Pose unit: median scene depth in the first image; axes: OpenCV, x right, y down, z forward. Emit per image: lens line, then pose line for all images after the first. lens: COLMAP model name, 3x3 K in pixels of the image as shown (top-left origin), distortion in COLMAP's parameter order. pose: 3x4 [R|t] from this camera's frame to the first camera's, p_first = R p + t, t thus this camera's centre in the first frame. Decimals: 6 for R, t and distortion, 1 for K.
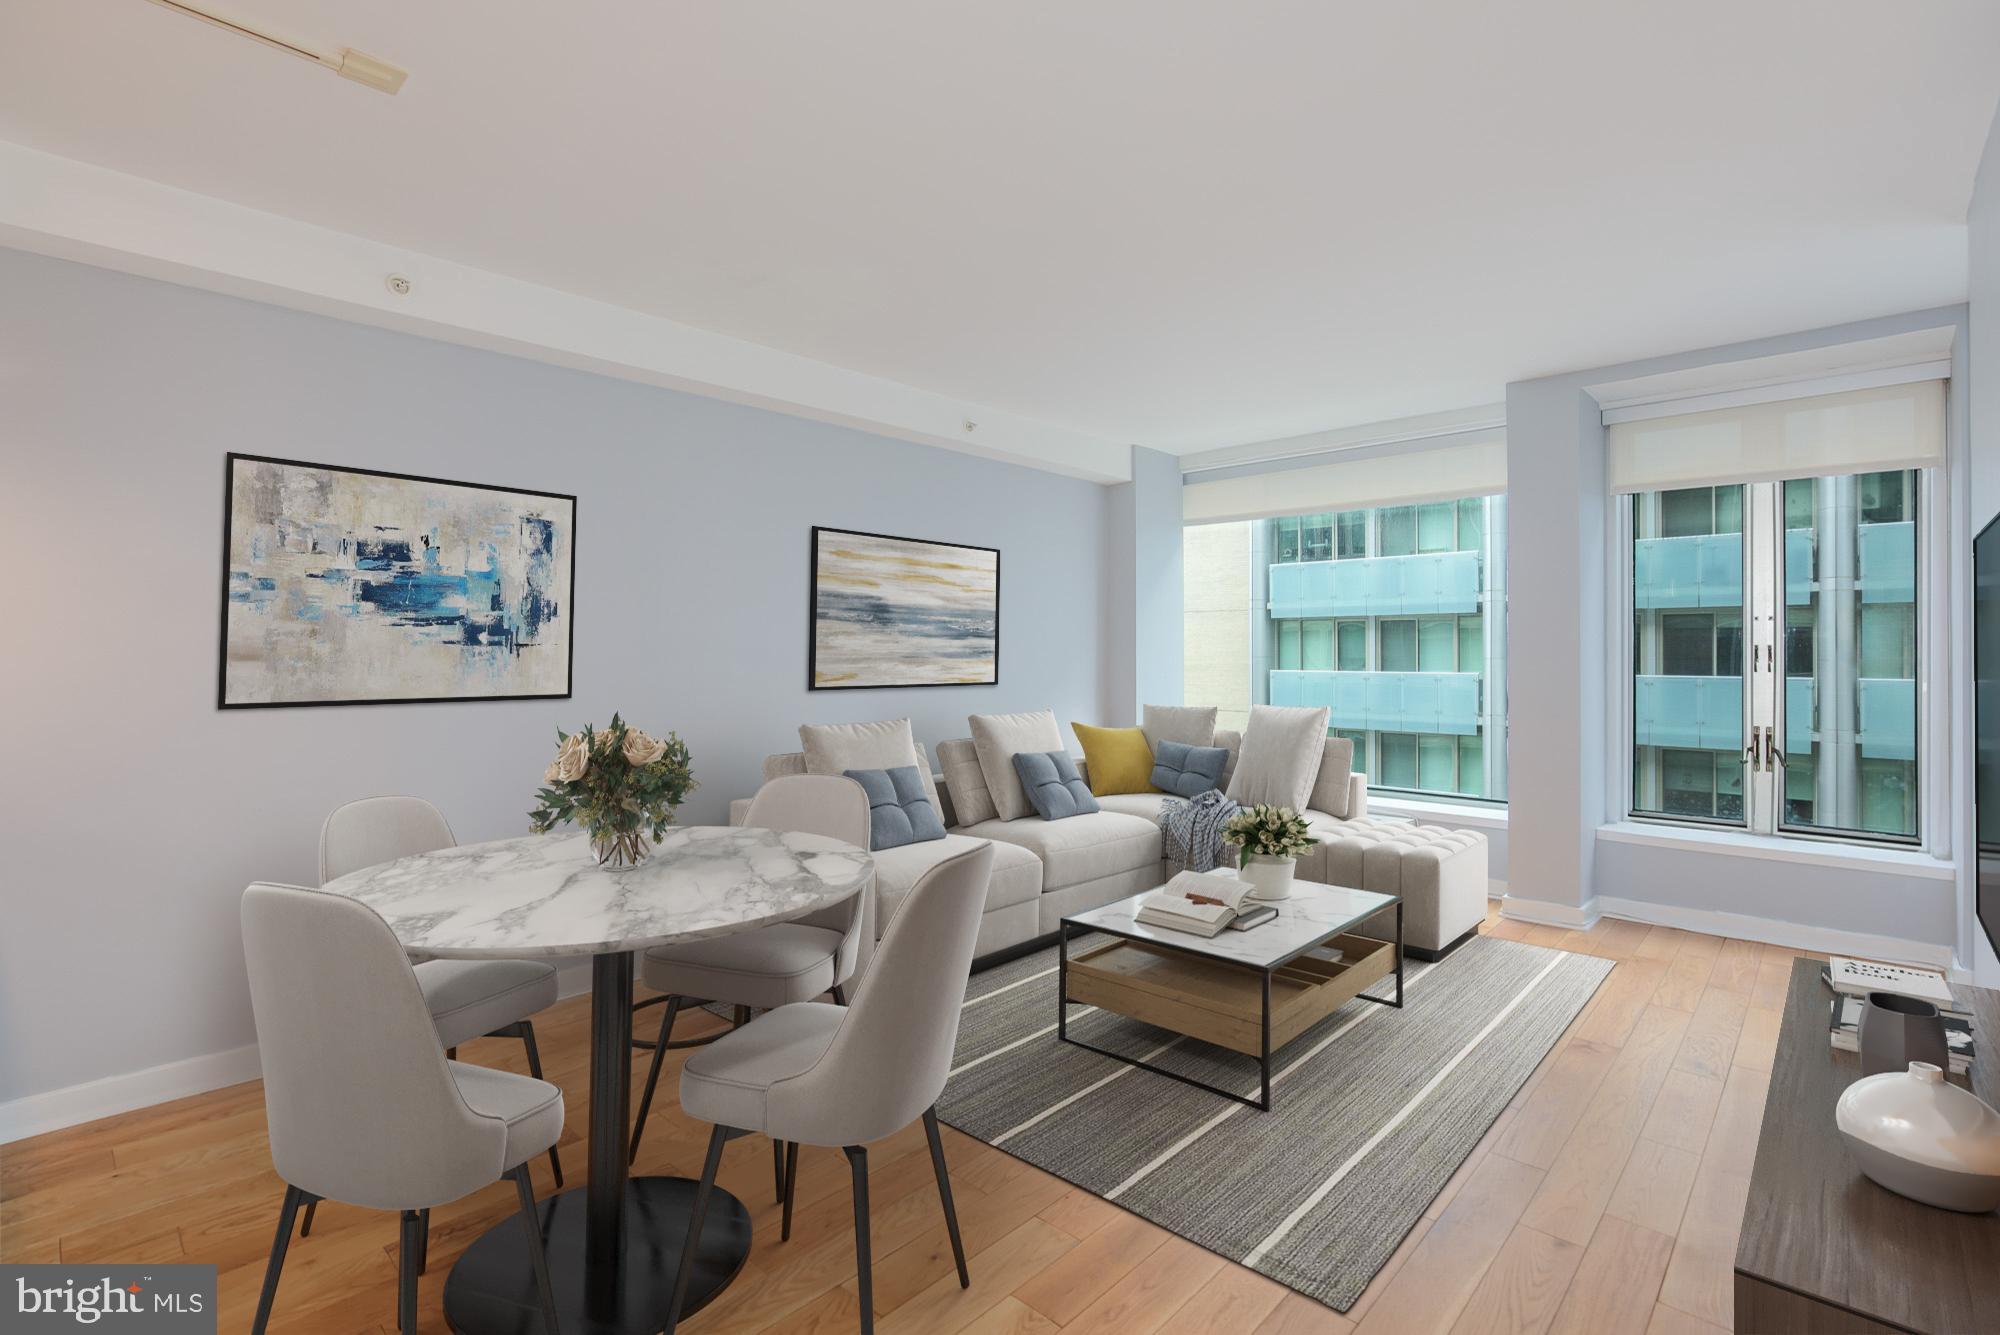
lens RADIAL K [[948.9, 0, 1000.0], [0, 948.9, 667.5], [0, 0, 1]] dist [-0.000149, -0.000021]
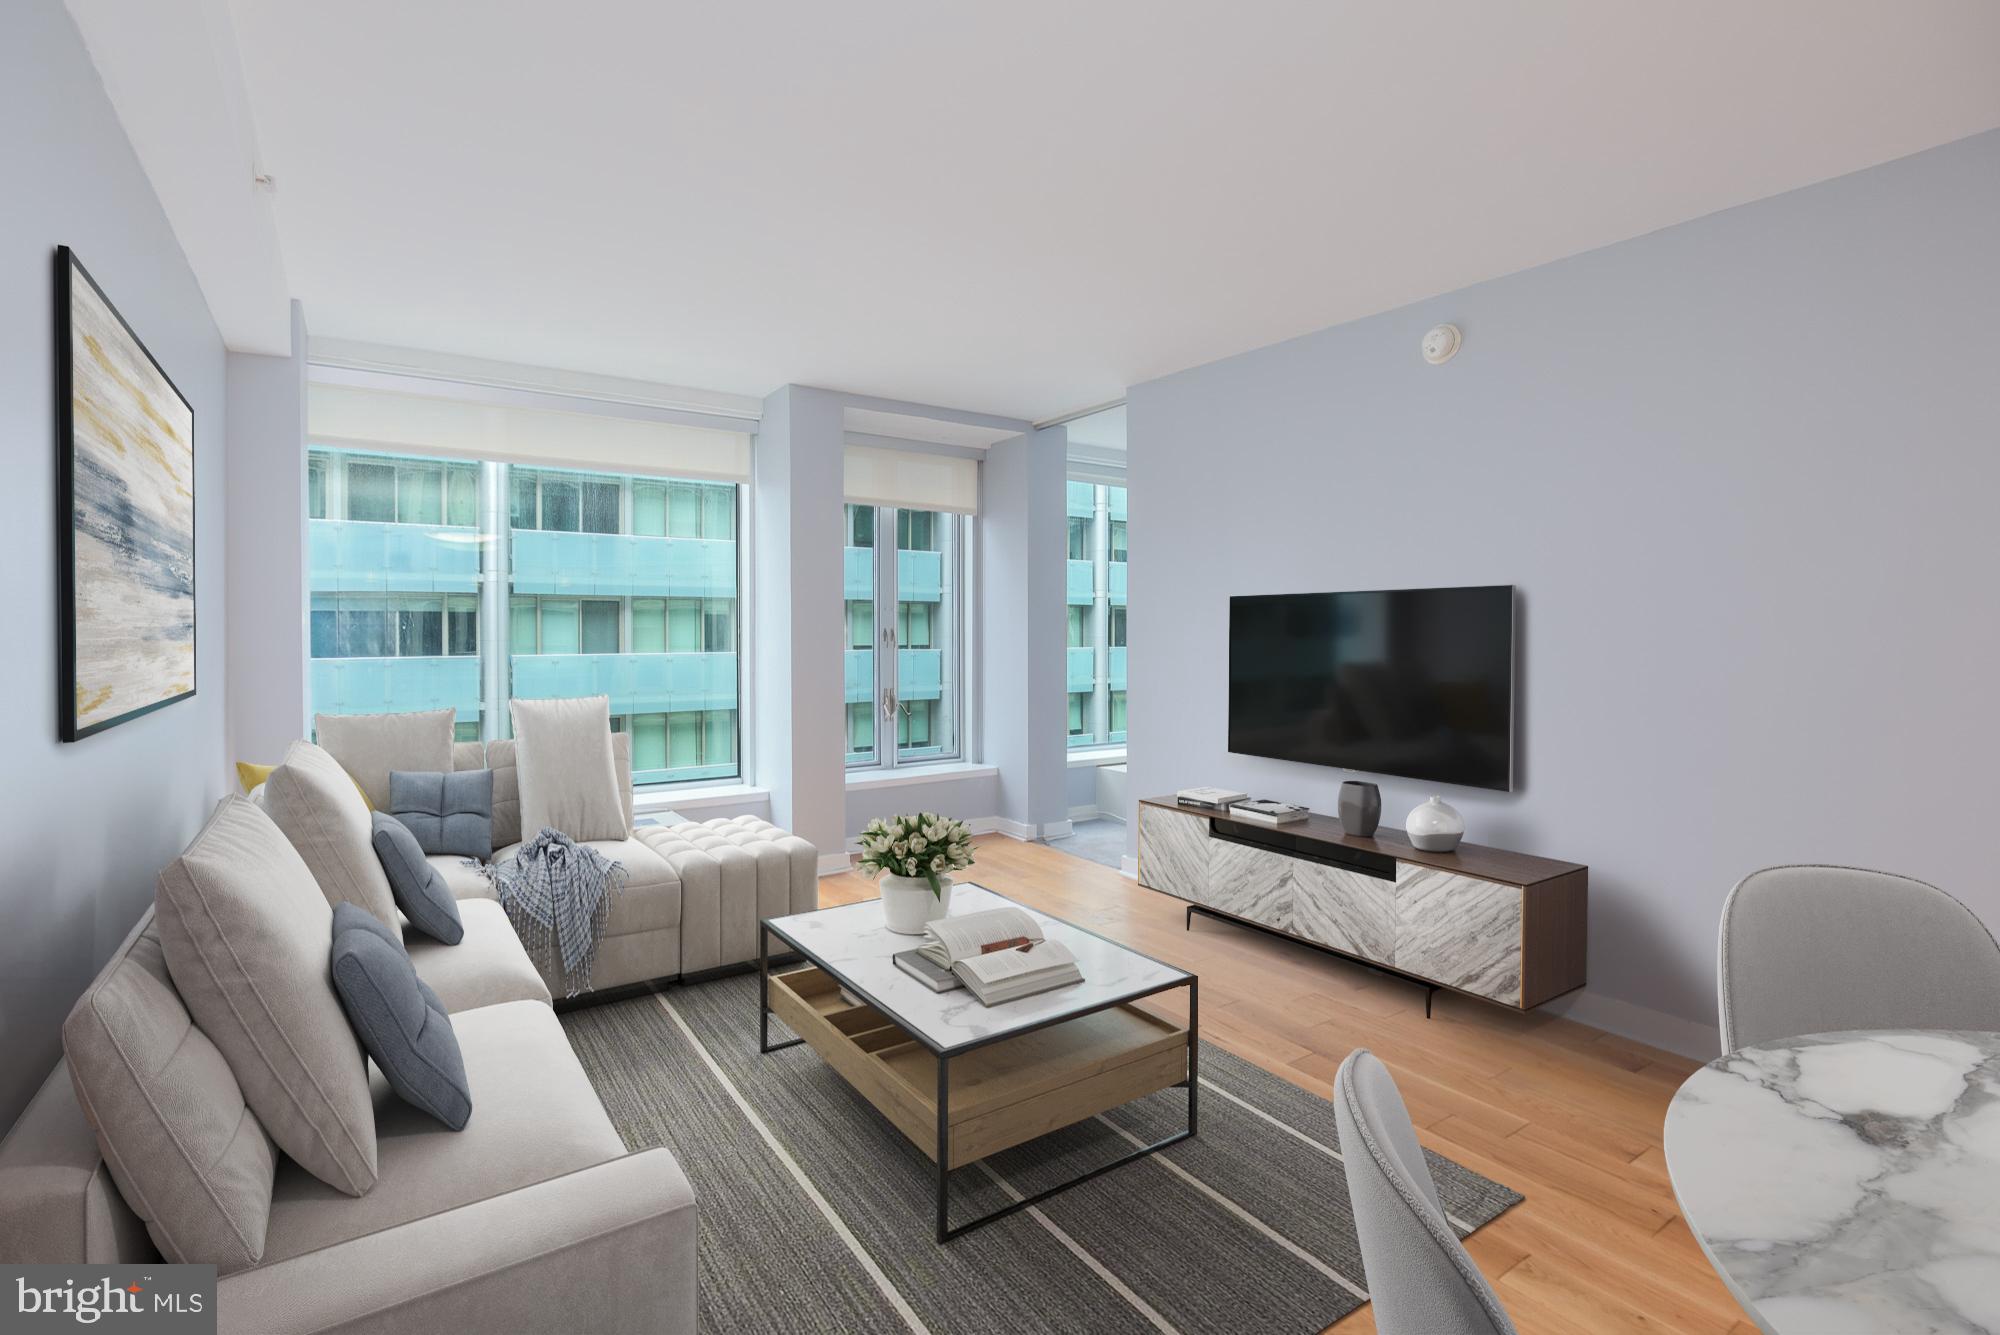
lens RADIAL K [[904.6, 0, 922.6], [0, 904.6, 634.8], [0, 0, 1]] dist [0.074900, -0.000134]
pose [[0.222092, 0.004018, 0.975018, -0.350980], [0.008408, 0.999946, -0.006036, -0.006348], [-0.974990, 0.009538, 0.222046, 0.540934]]
